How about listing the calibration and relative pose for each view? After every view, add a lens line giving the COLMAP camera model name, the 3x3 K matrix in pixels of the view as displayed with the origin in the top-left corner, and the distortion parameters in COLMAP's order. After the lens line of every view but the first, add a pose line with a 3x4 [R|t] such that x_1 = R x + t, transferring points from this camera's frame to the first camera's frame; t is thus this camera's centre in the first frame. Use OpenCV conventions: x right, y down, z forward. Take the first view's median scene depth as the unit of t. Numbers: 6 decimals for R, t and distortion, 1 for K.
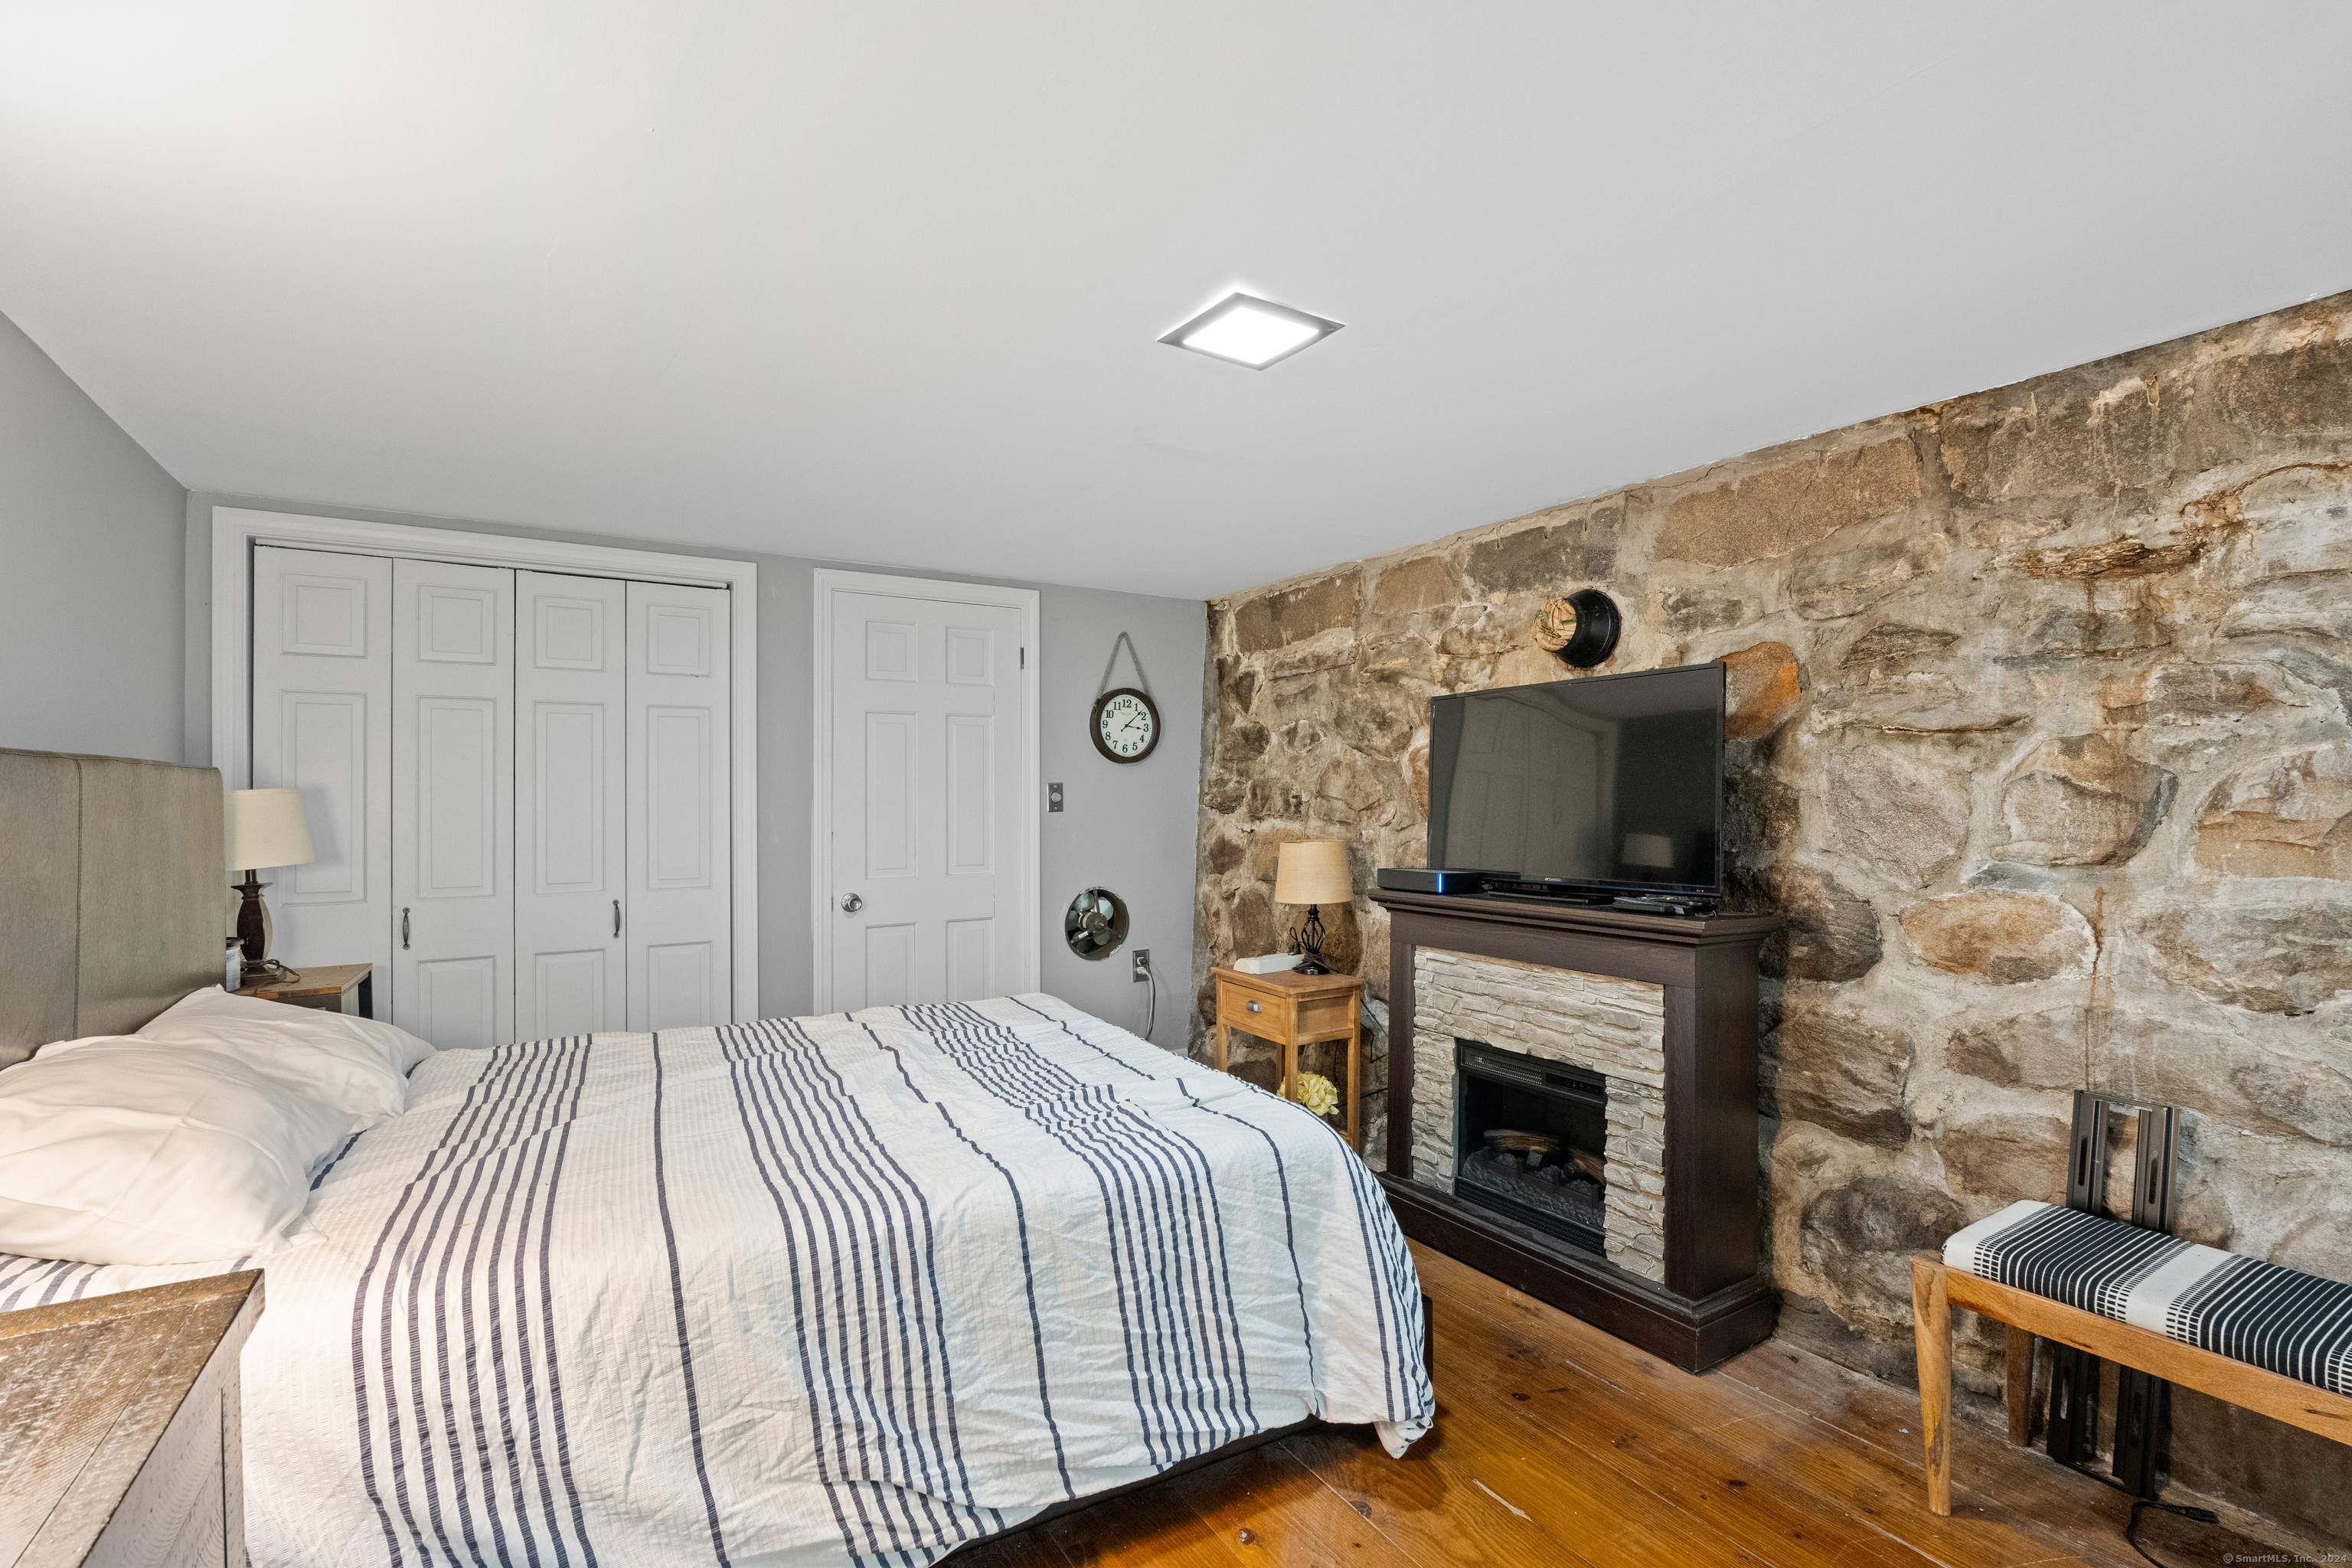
lens RADIAL K [[1054.9, 0, 1170.5], [0, 1054.9, 792.7], [0, 0, 1]] dist [-0.019576, 0.002509]
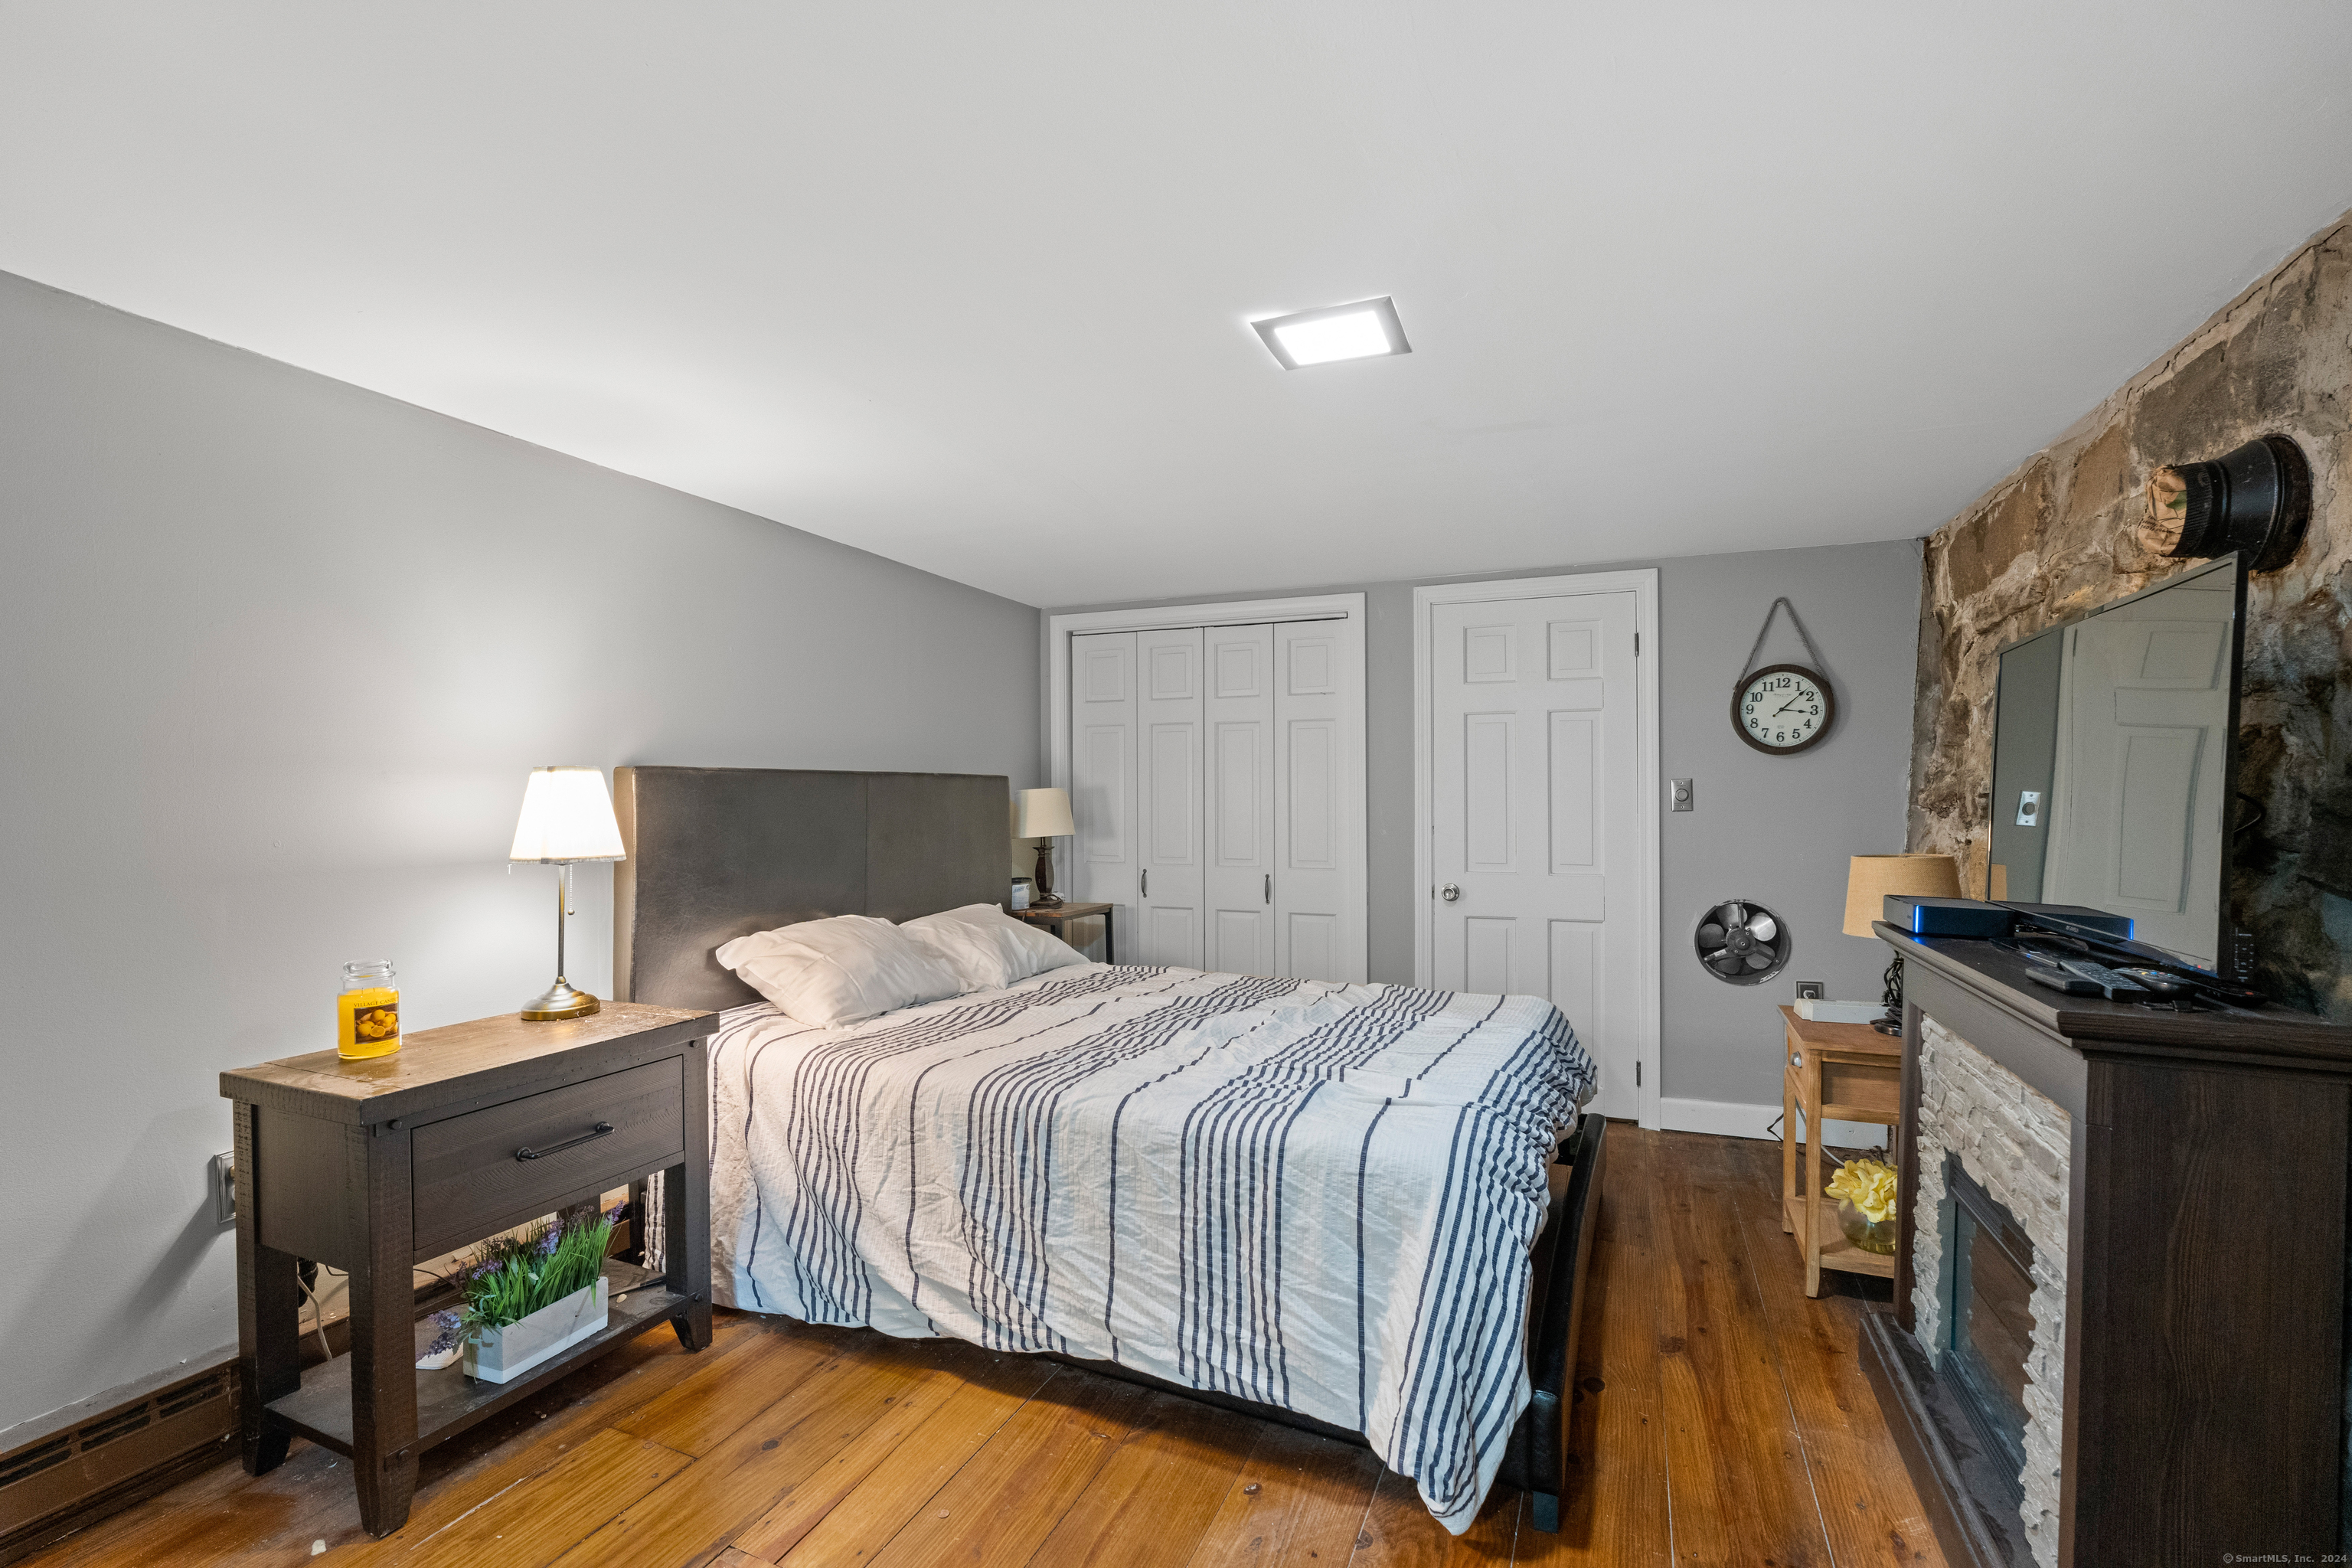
lens RADIAL K [[1054.9, 0, 1161.6], [0, 1054.9, 796.9], [0, 0, 1]] dist [-0.019576, 0.002509]
pose [[0.569720, 0.005030, -0.821823, 0.736489], [0.001073, 0.999976, 0.006864, -0.001861], [0.821838, -0.004792, 0.569701, 0.262715]]
